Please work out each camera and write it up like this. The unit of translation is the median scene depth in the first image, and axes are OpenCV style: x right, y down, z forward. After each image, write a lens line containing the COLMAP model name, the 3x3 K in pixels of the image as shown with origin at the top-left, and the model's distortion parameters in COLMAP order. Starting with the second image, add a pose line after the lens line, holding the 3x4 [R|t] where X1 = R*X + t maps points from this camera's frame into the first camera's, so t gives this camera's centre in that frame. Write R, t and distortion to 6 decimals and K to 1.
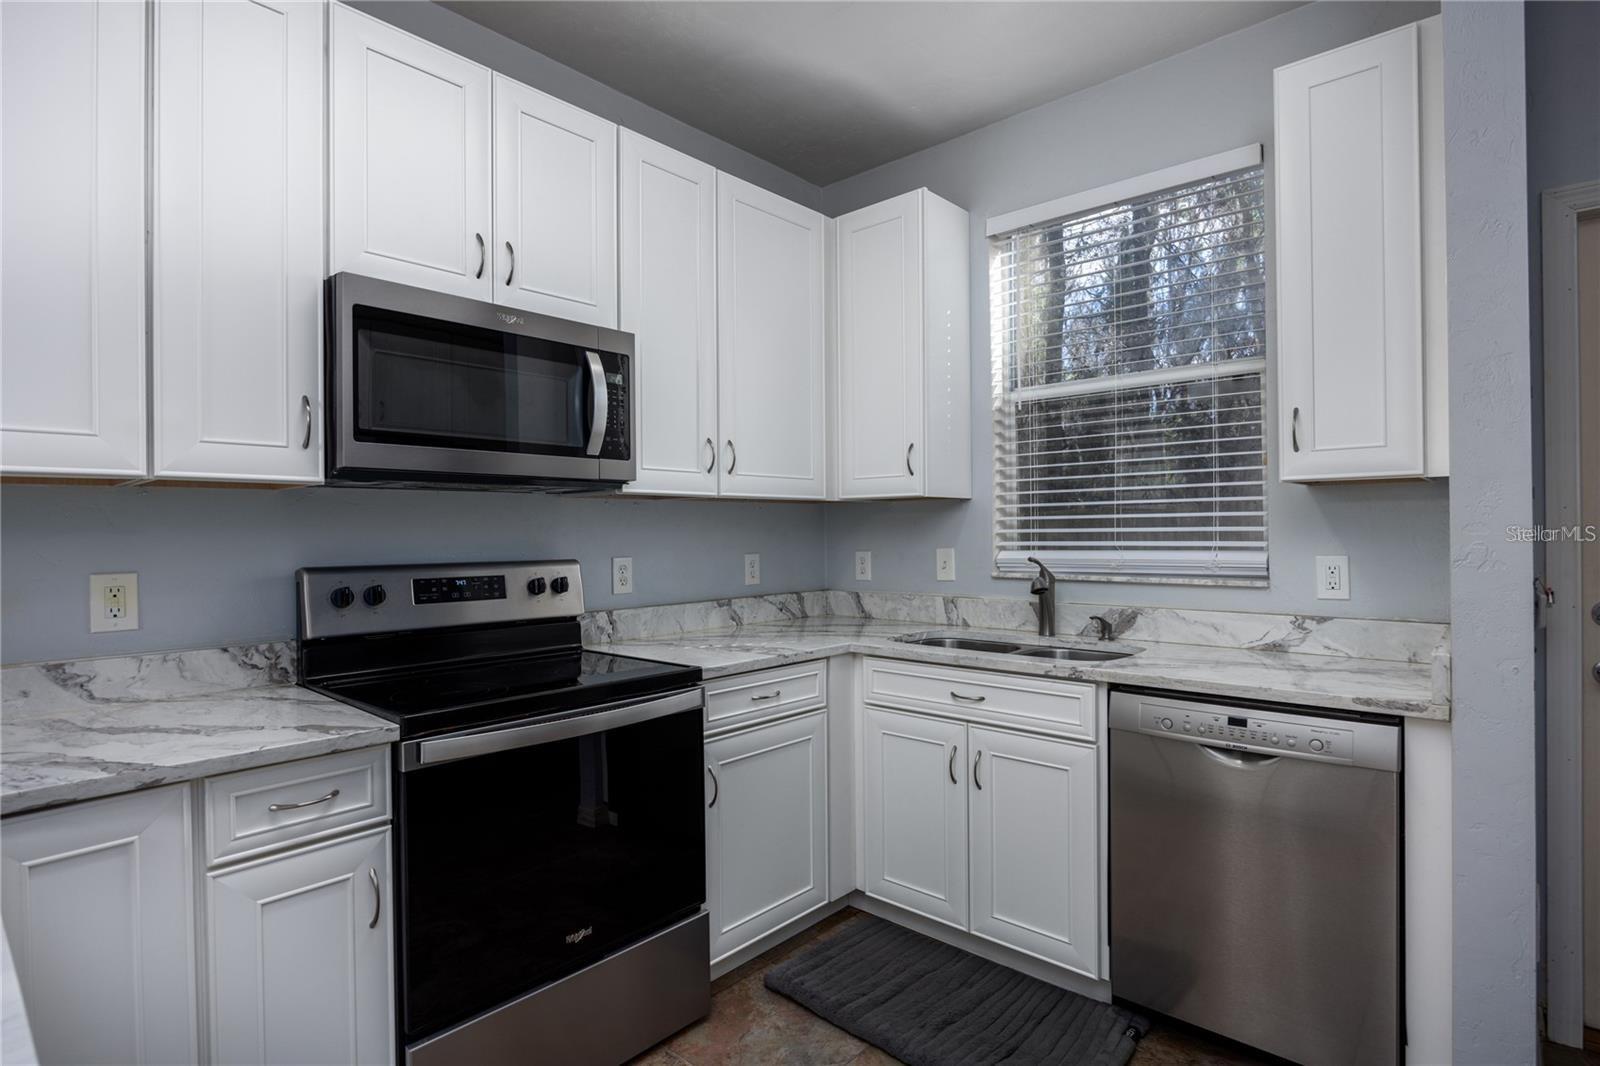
lens RADIAL K [[810.4, 0, 796.8], [0, 810.4, 530.8], [0, 0, 1]] dist [-0.006063, 0.000009]
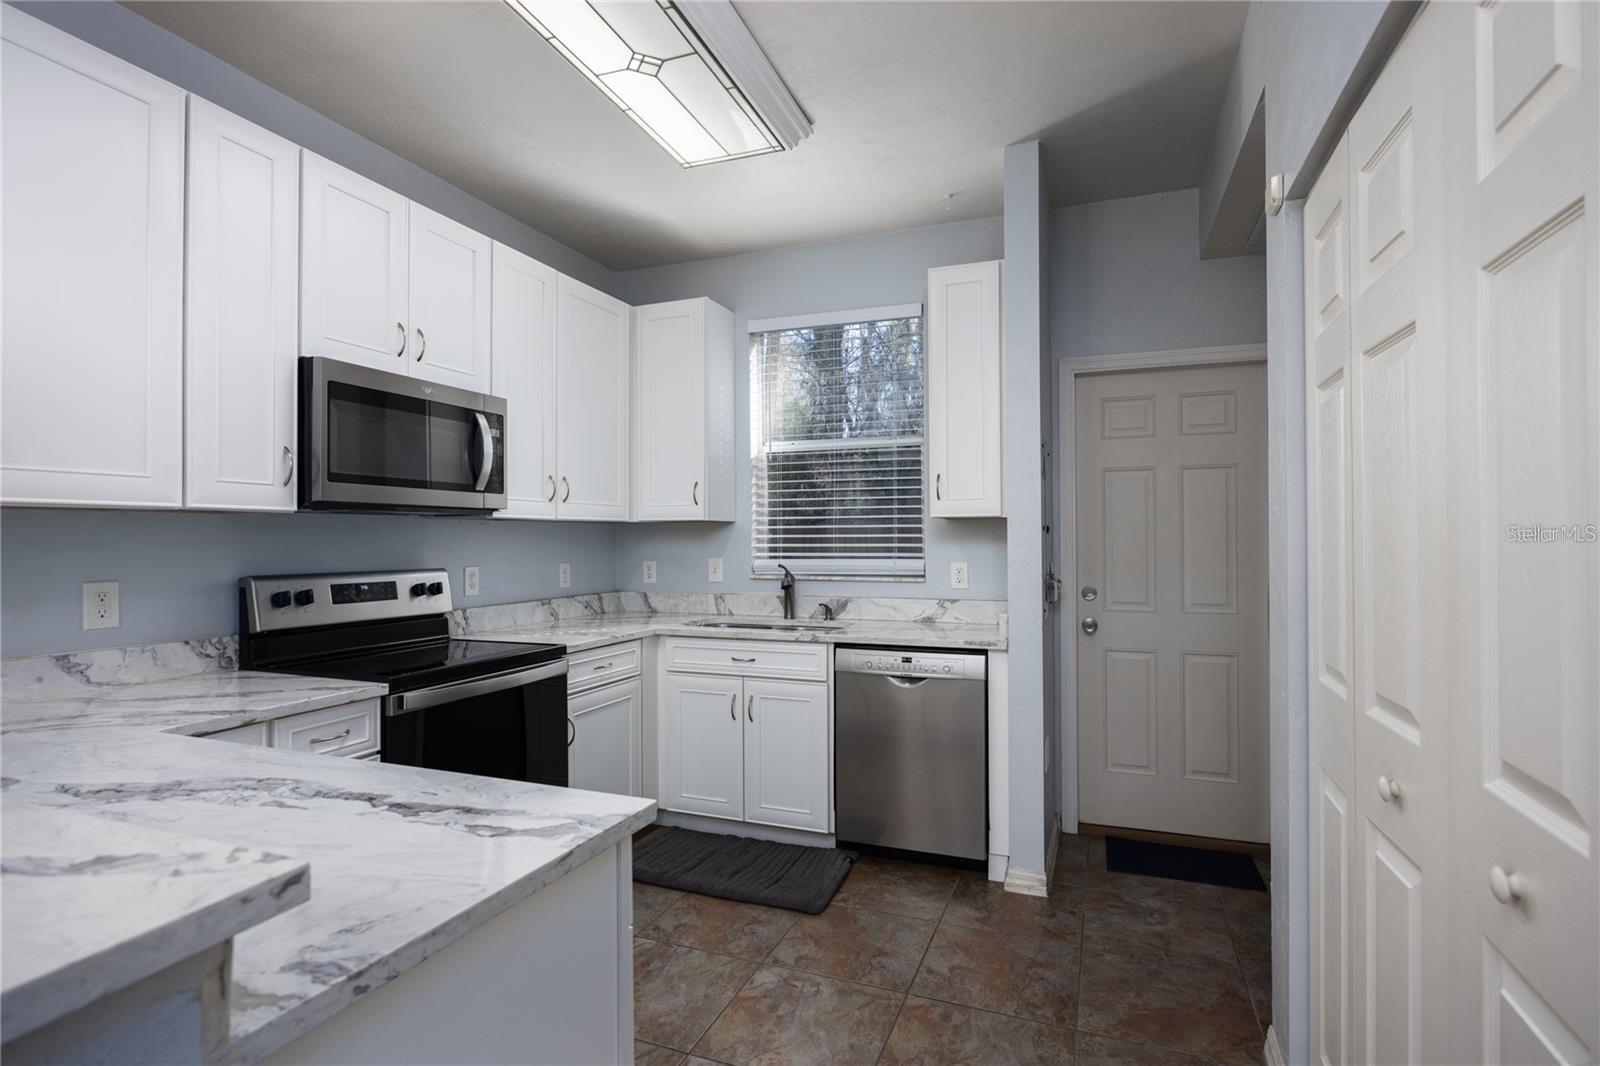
lens RADIAL K [[814.9, 0, 792.4], [0, 814.9, 529.5], [0, 0, 1]] dist [-0.009652, -0.002035]
pose [[0.937278, 0.007901, 0.348494, -0.233362], [-0.003906, 0.999918, -0.012165, -0.013865], [-0.348561, 0.010041, 0.937232, -0.437023]]
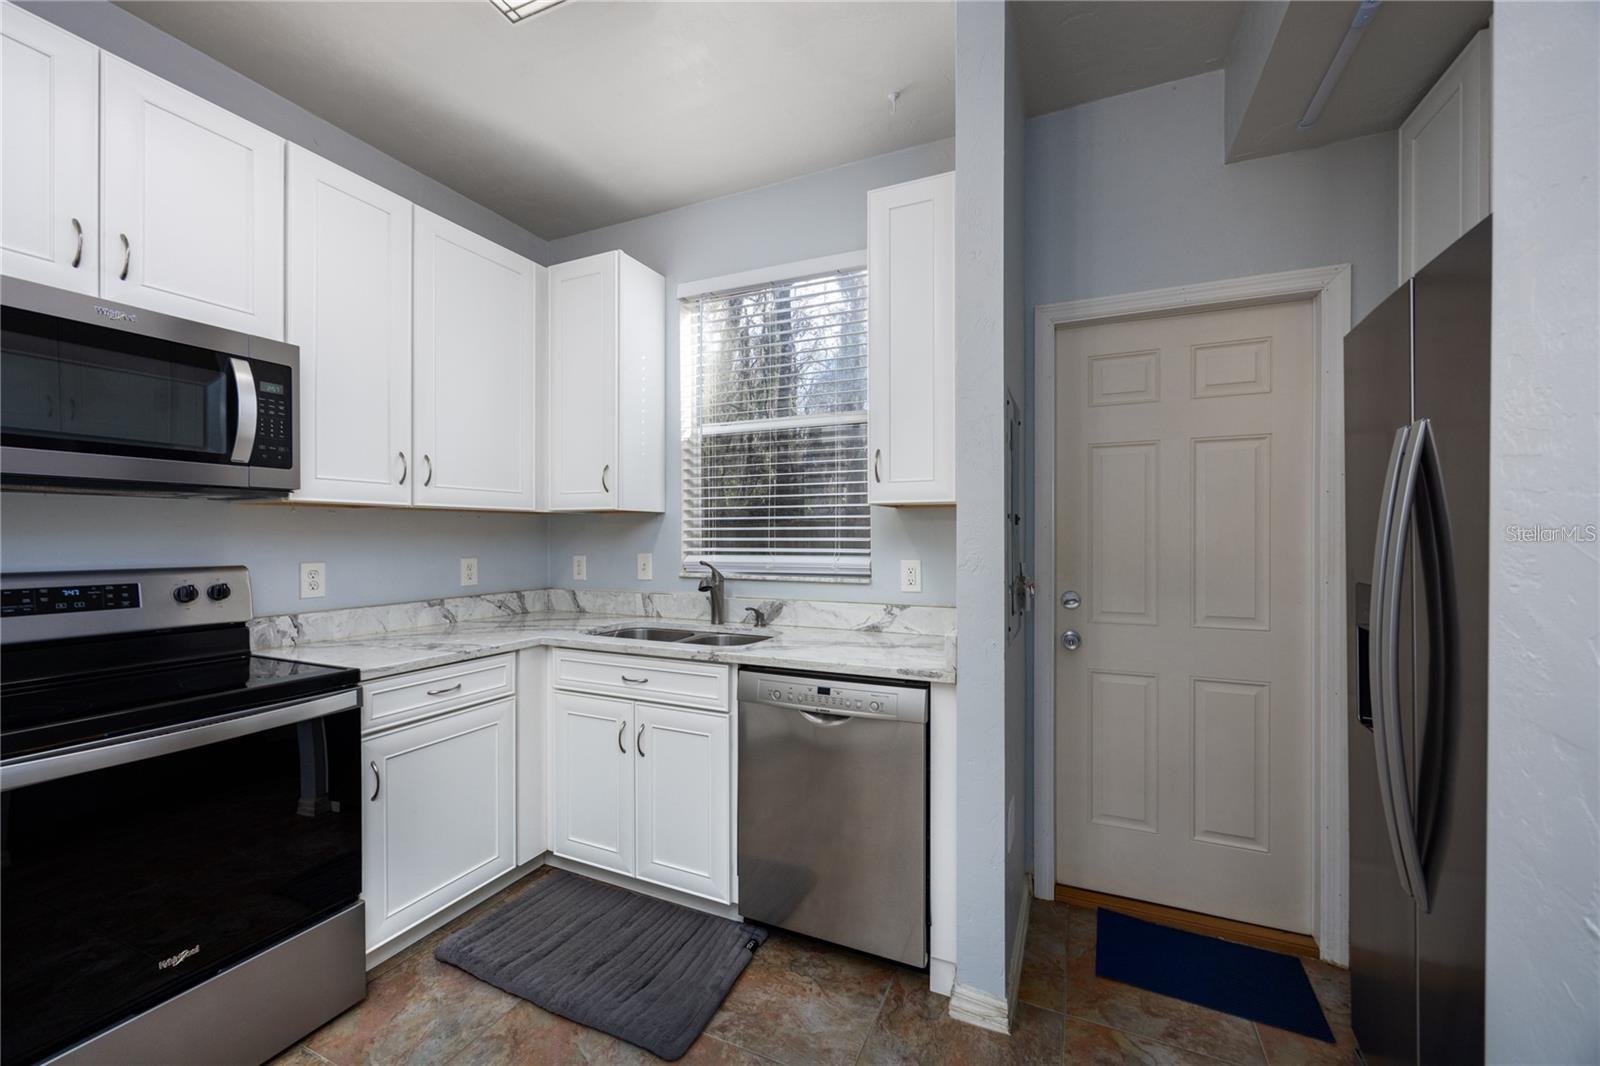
lens RADIAL K [[623.5, 0, 805.4], [0, 623.5, 536.9], [0, 0, 1]] dist [0.000861, 0.000168]
pose [[0.953587, 0.007408, 0.301028, 0.180919], [-0.007993, 0.999968, 0.000712, -0.007484], [-0.301013, -0.003085, 0.953615, 0.054545]]
